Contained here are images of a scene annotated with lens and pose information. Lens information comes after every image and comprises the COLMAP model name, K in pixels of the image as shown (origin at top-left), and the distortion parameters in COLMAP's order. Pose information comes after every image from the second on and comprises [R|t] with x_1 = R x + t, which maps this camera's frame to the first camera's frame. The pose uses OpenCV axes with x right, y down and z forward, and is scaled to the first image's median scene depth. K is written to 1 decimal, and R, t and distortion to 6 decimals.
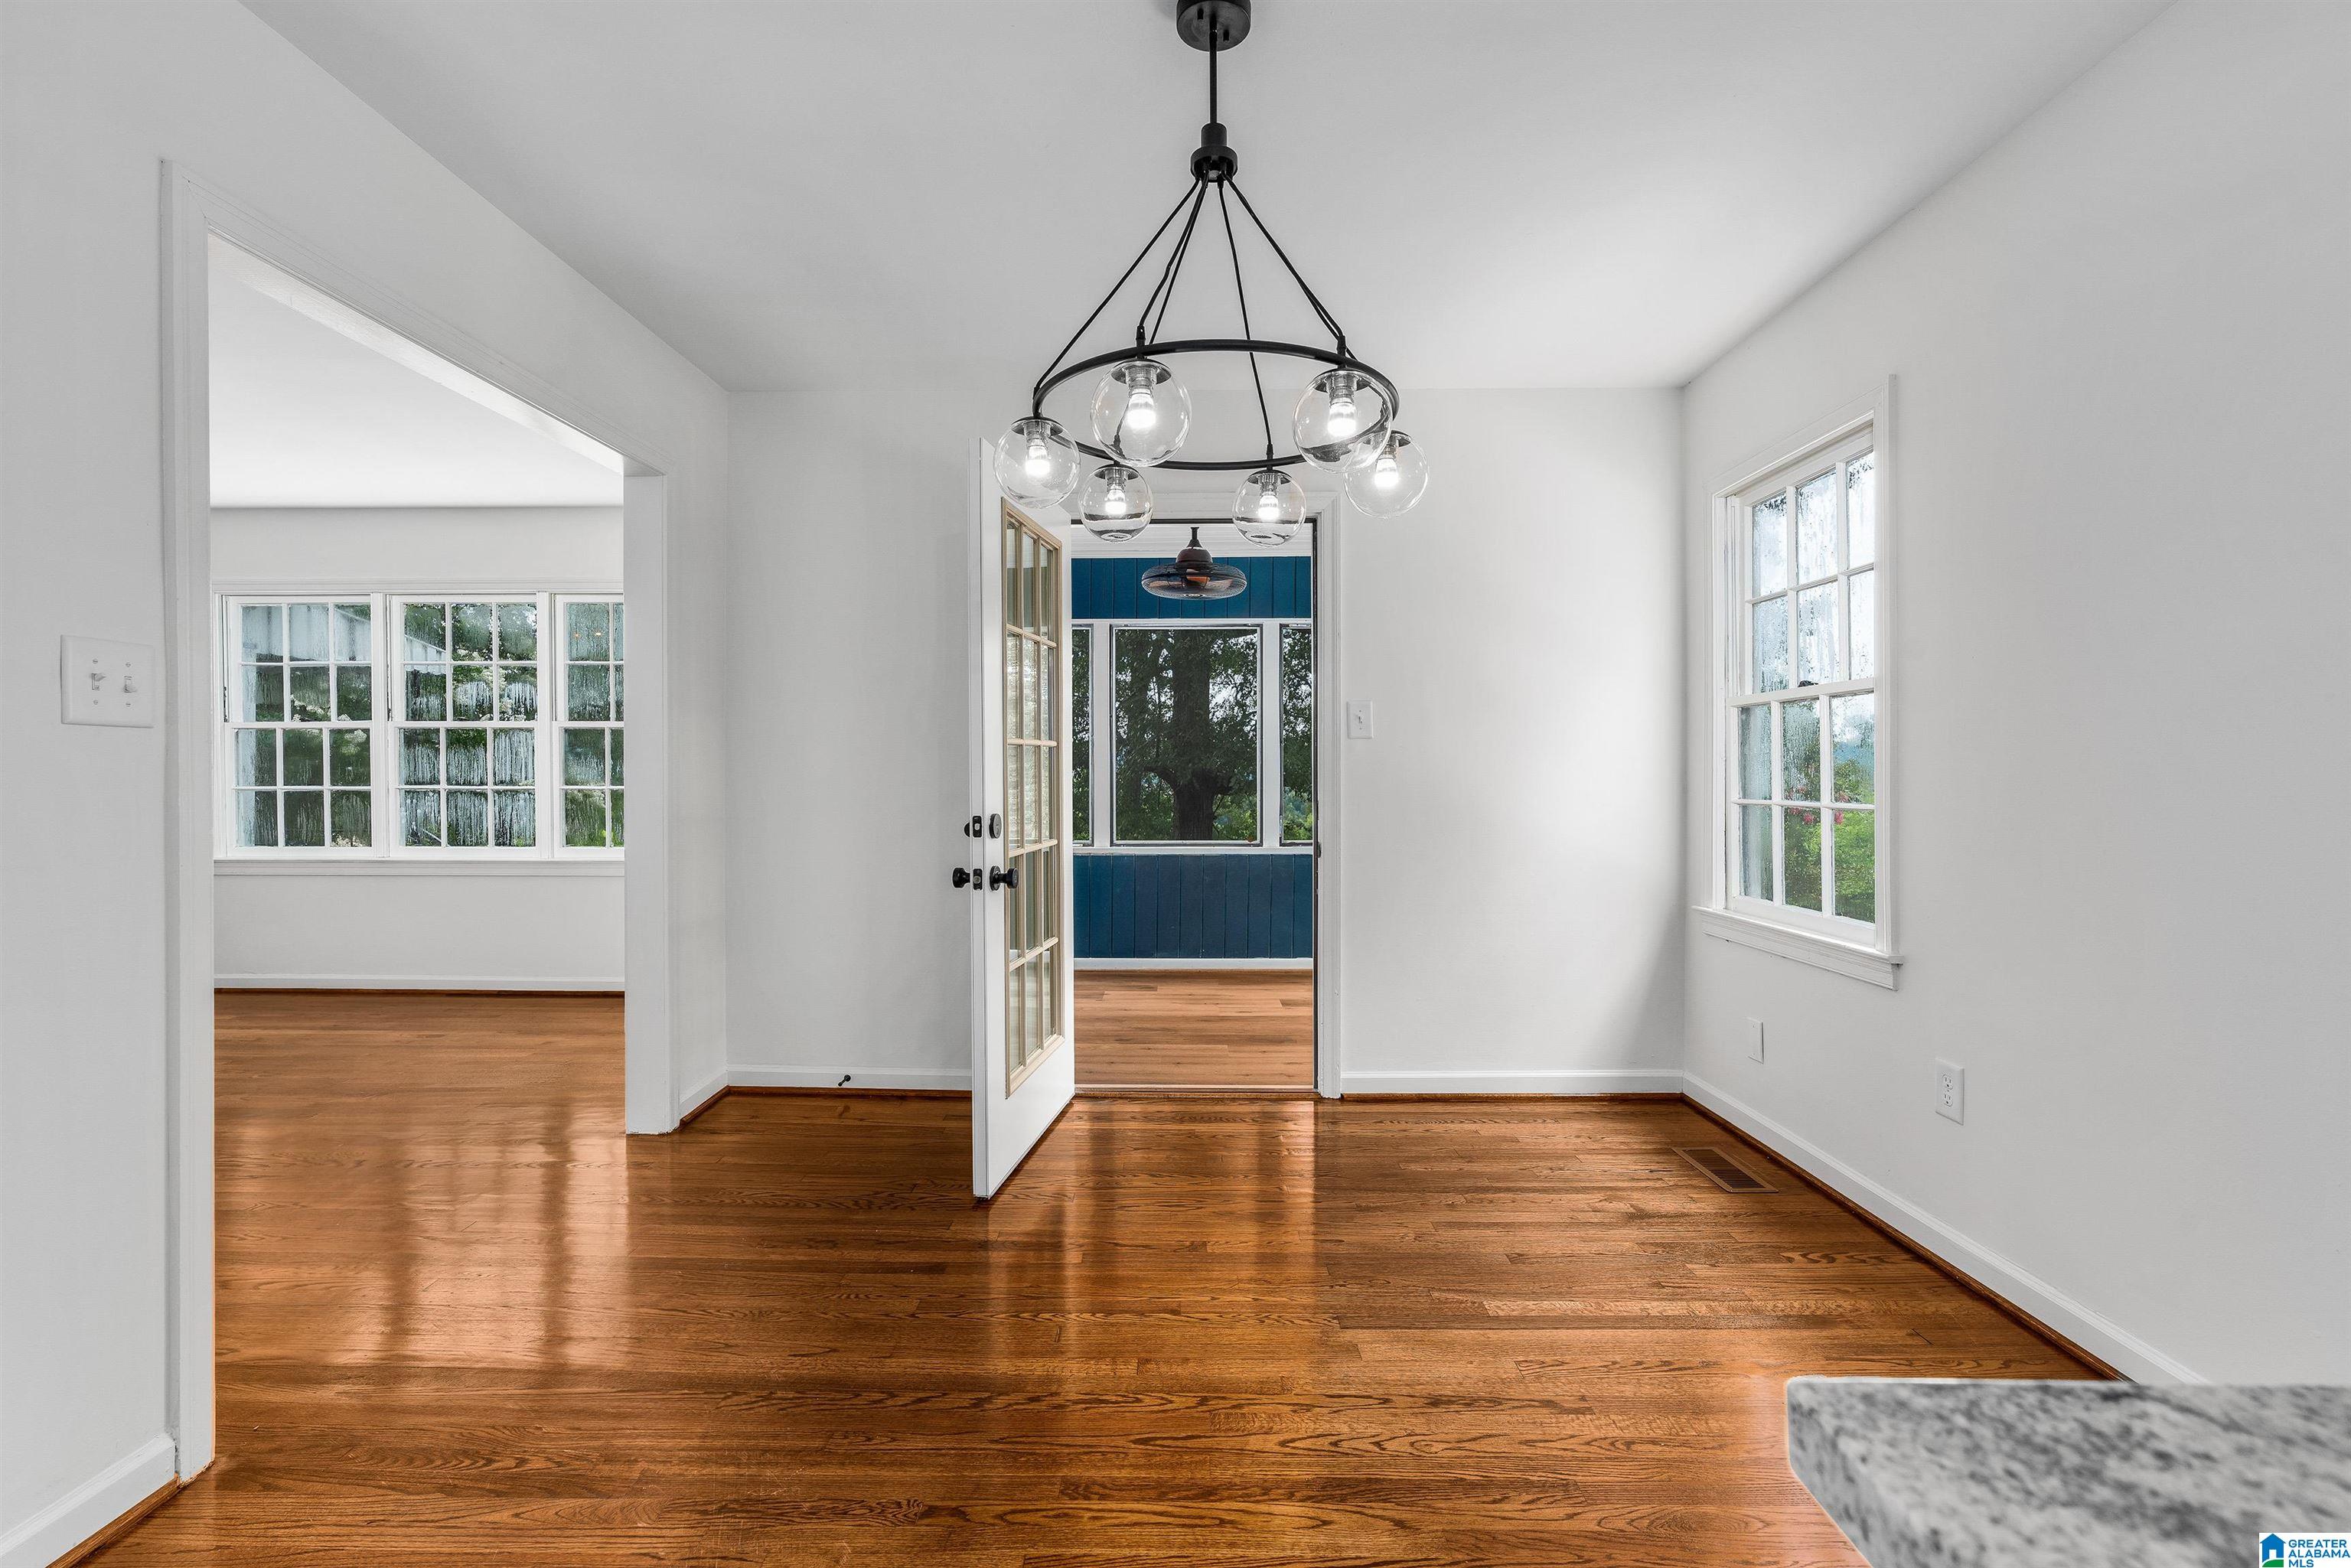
lens RADIAL K [[1059.2, 0, 1162.9], [0, 1059.2, 772.7], [0, 0, 1]] dist [-0.001390, -0.000415]
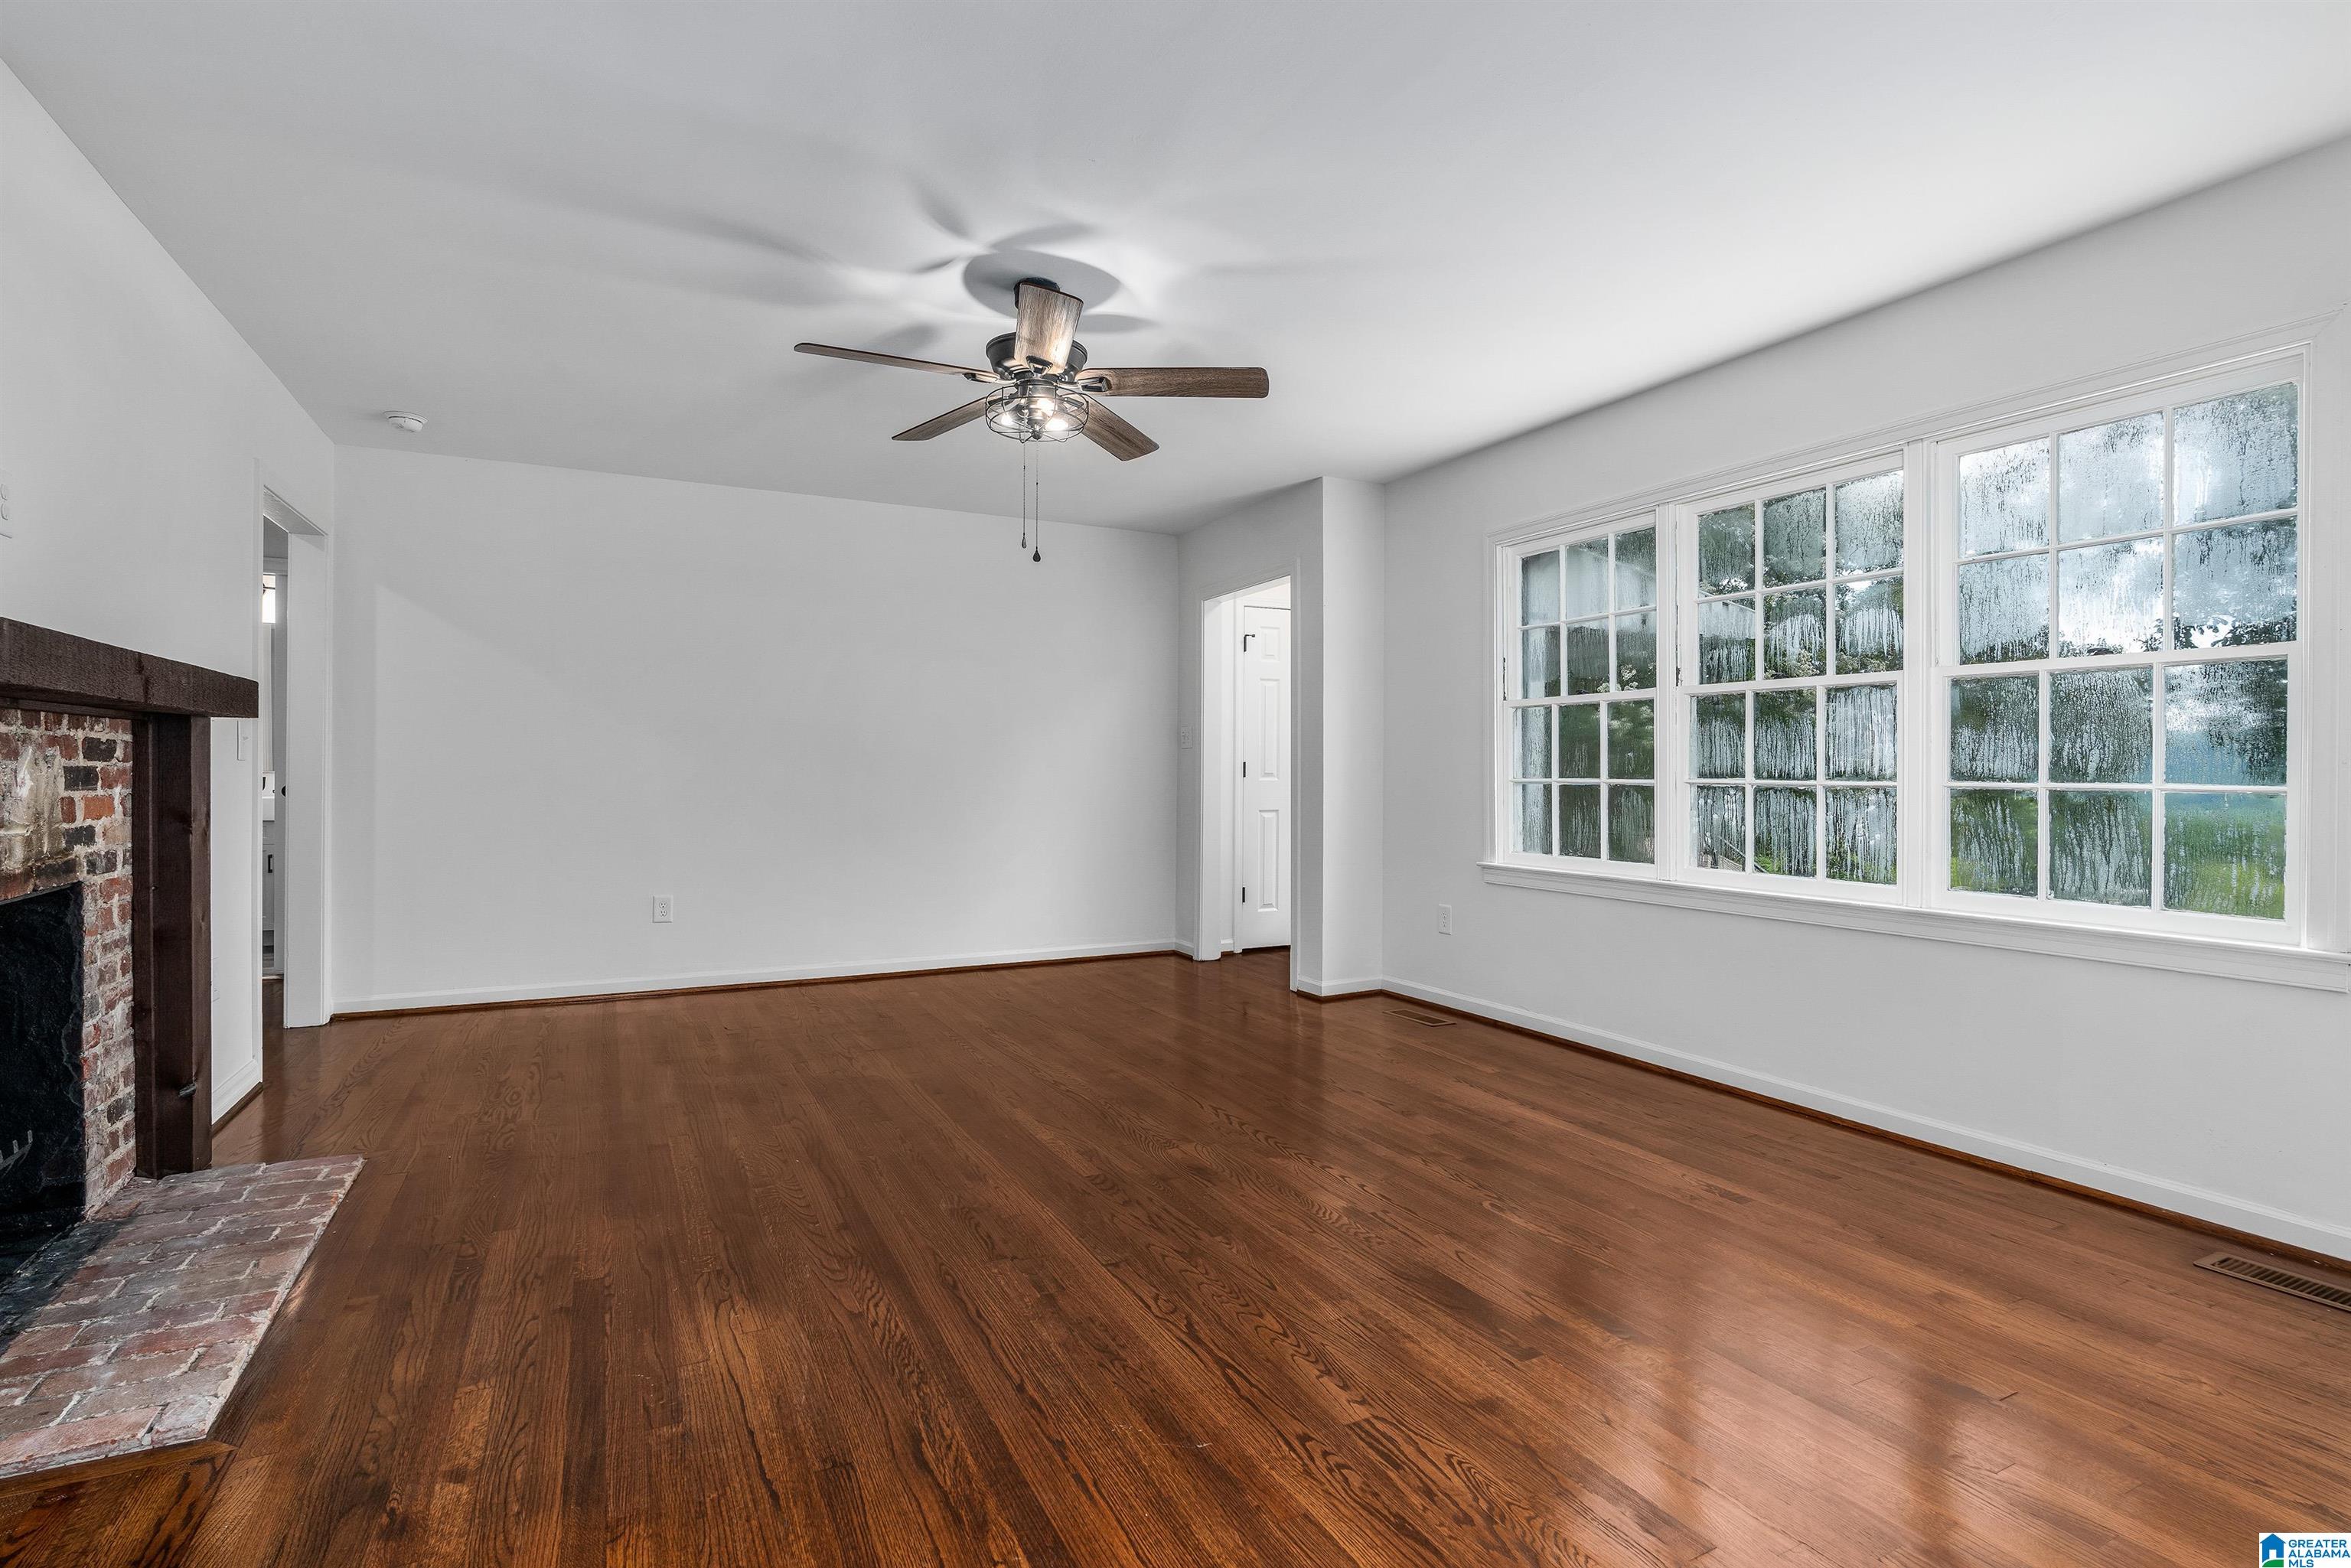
lens RADIAL K [[1111.2, 0, 1173.0], [0, 1111.2, 771.1], [0, 0, 1]] dist [0.001615, 0.000259]
pose [[0.474001, 0.002789, -0.880520, -0.244383], [-0.008548, 0.999962, -0.001434, 0.011194], [0.880483, 0.008207, 0.474007, 0.361322]]
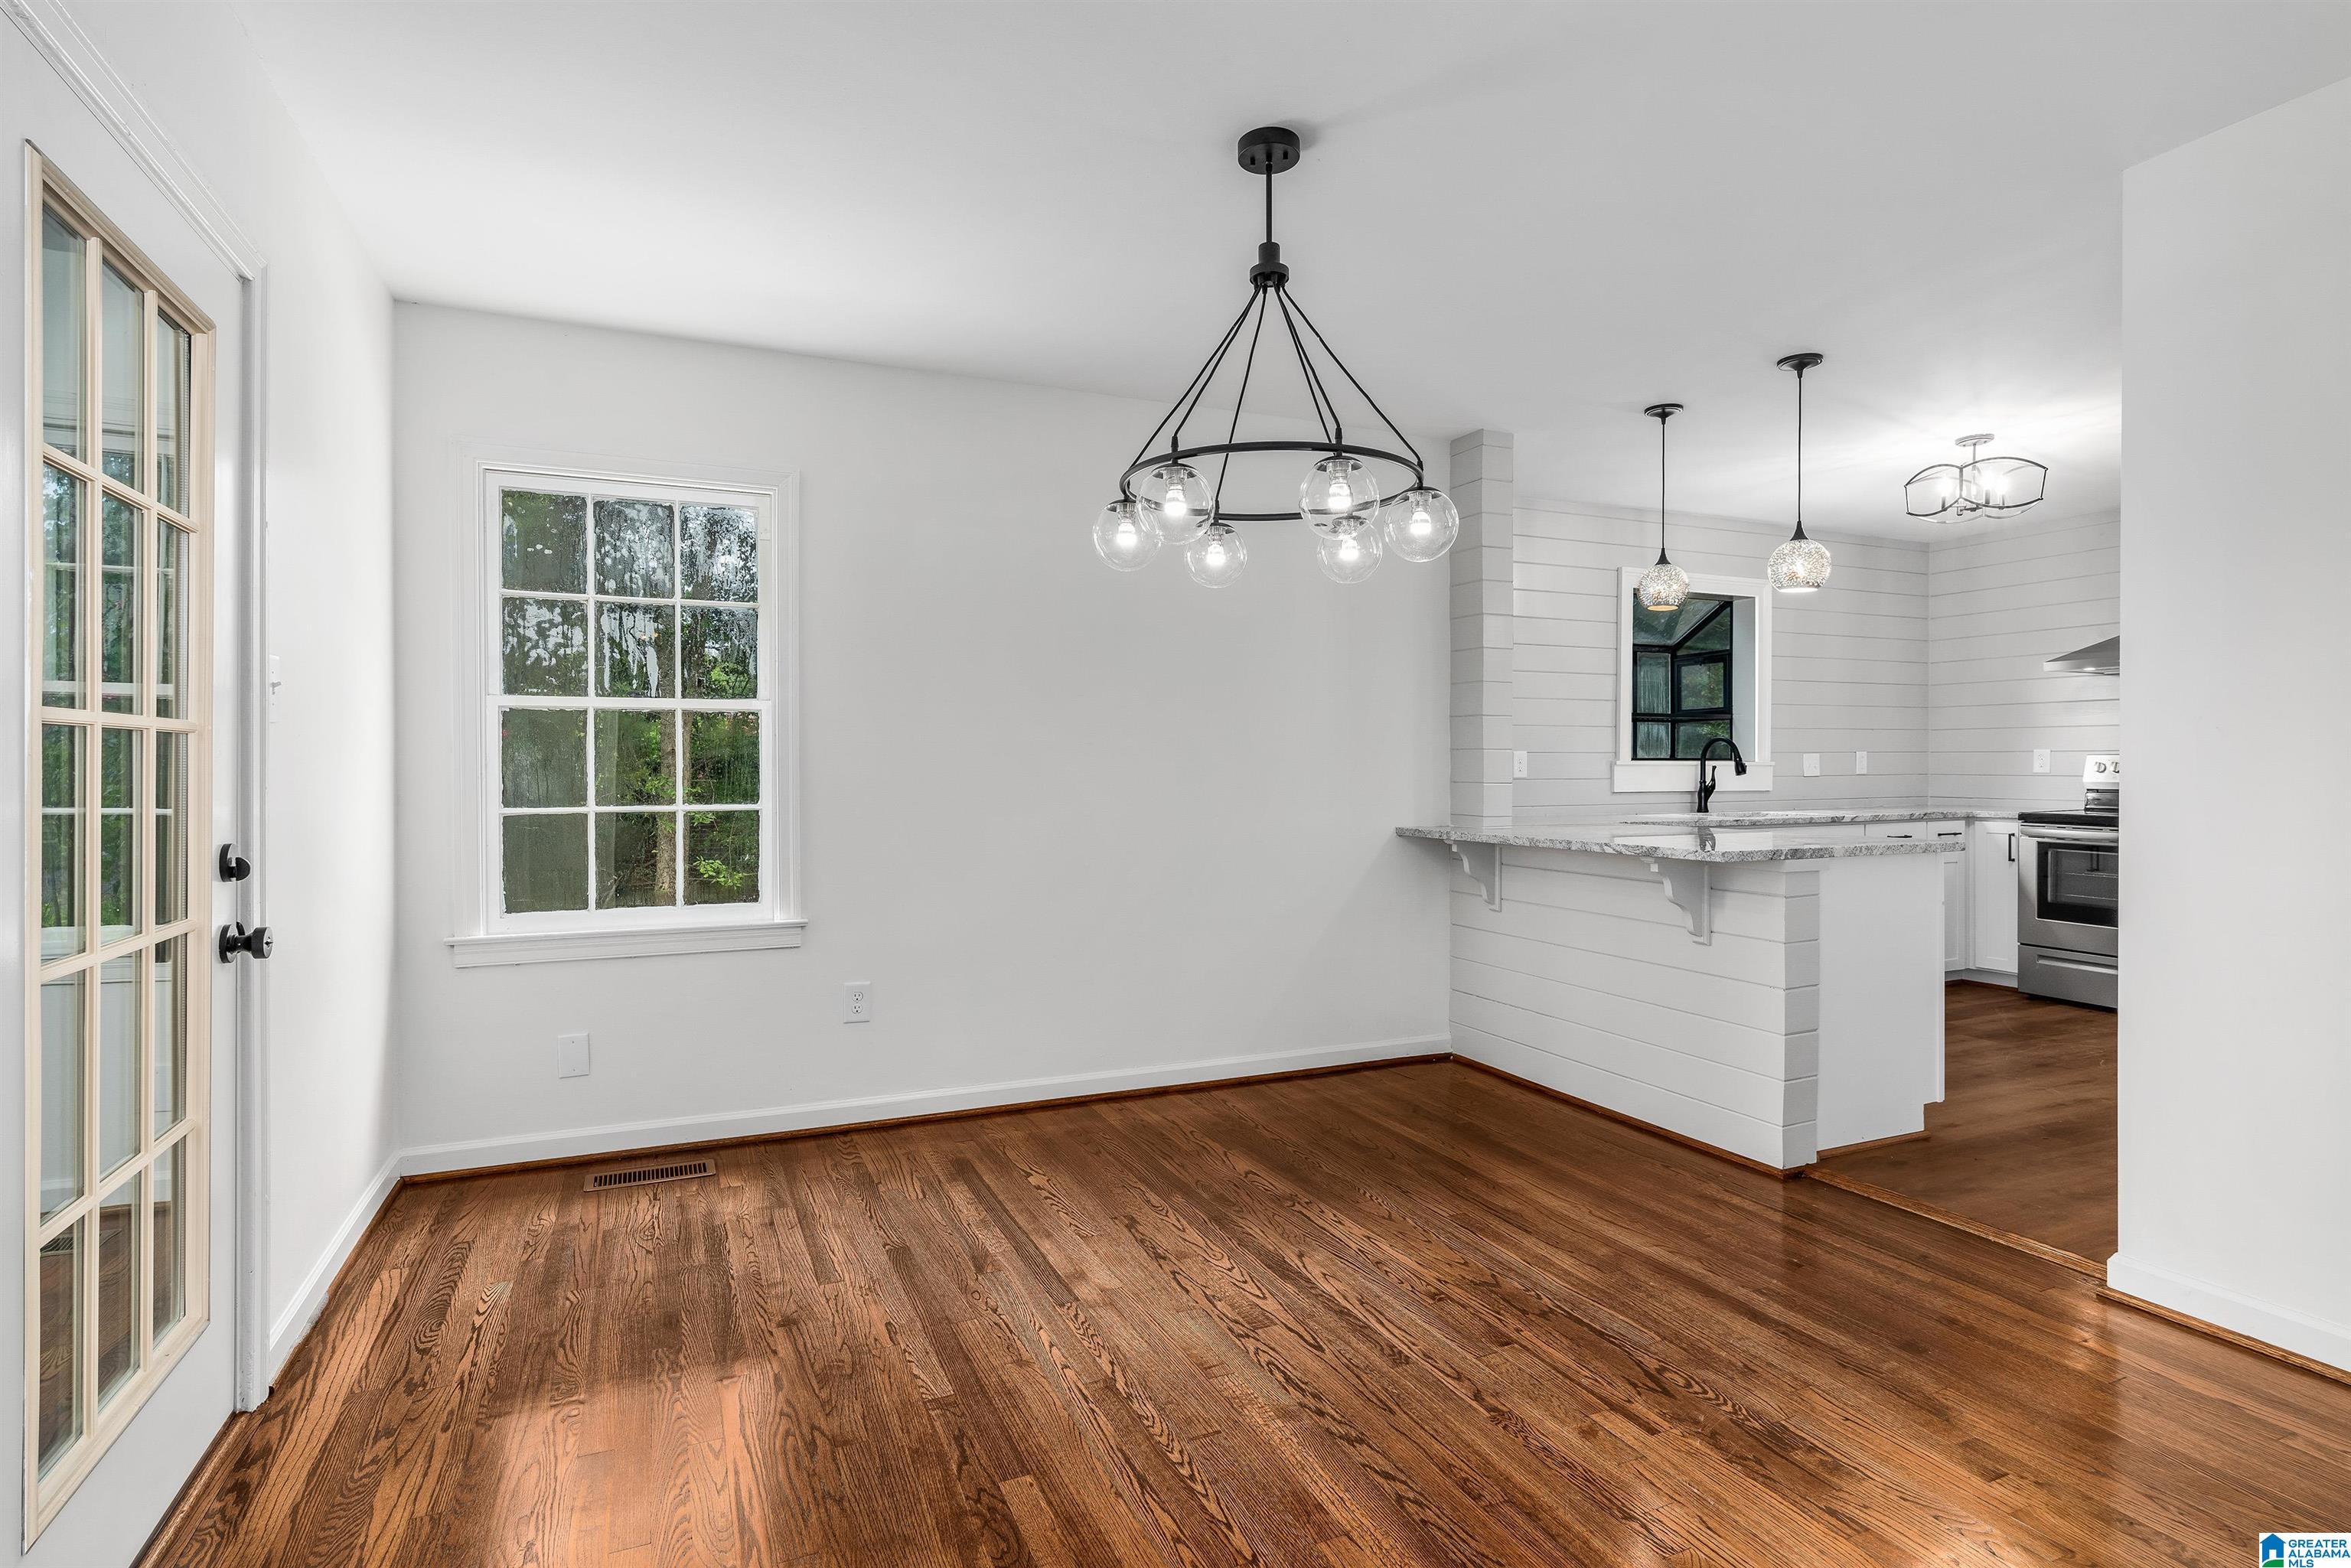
lens RADIAL K [[1147.0, 0, 1173.8], [0, 1147.0, 775.1], [0, 0, 1]] dist [-0.002111, -0.000081]
pose [[-0.422720, -0.002454, 0.906257, -0.377569], [0.001073, 0.999994, 0.003208, -0.004590], [-0.906260, 0.002328, -0.422715, 0.573057]]
